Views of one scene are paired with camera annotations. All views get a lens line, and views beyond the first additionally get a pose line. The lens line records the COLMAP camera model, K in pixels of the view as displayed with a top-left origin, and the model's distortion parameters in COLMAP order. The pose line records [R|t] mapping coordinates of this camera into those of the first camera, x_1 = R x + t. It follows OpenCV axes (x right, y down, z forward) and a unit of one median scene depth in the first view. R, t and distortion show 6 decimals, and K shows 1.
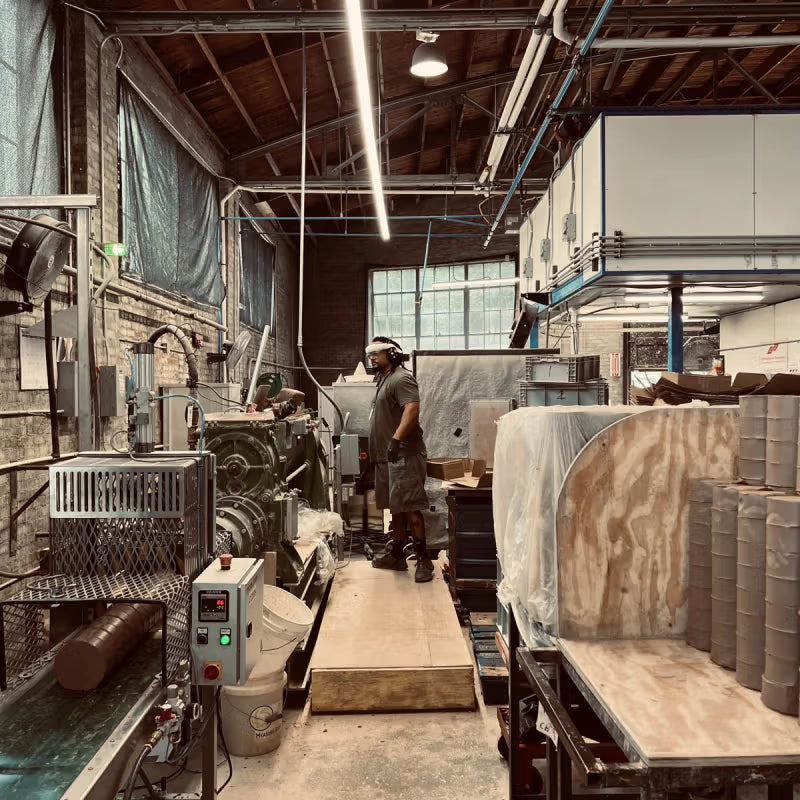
lens RADIAL K [[808.9, 0, 396.5], [0, 808.9, 401.4], [0, 0, 1]] dist [0.020314, 0.000000]
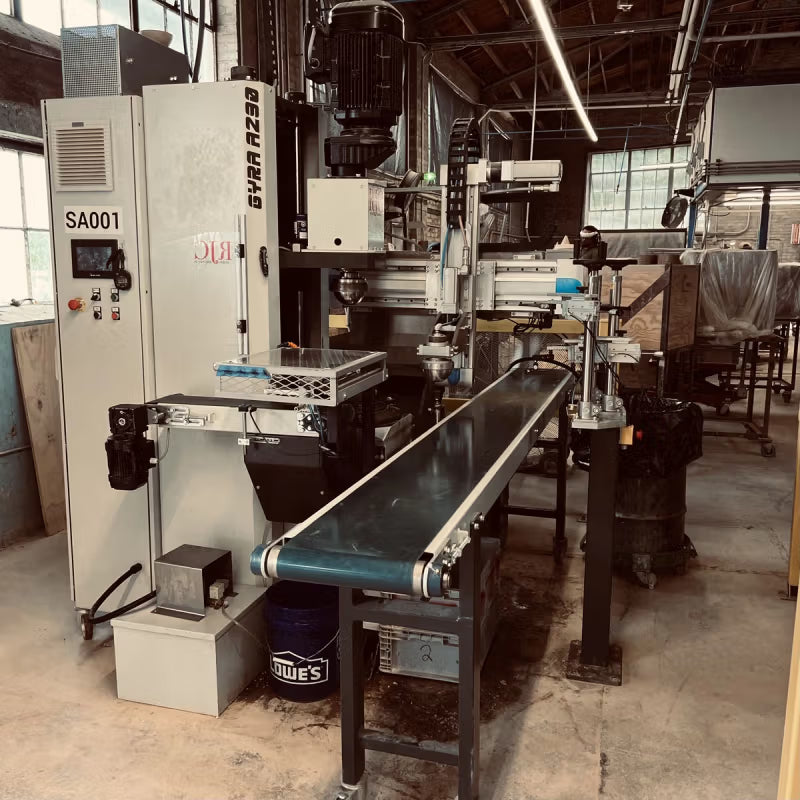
lens RADIAL K [[808.9, 0, 394.1], [0, 808.9, 395.4], [0, 0, 1]] dist [0.020314, 0.000000]
pose [[0.960588, 0.057154, -0.272035, 0.064526], [-0.013306, 0.986966, 0.160376, 0.007894], [0.277656, -0.150436, 0.948829, -0.501196]]
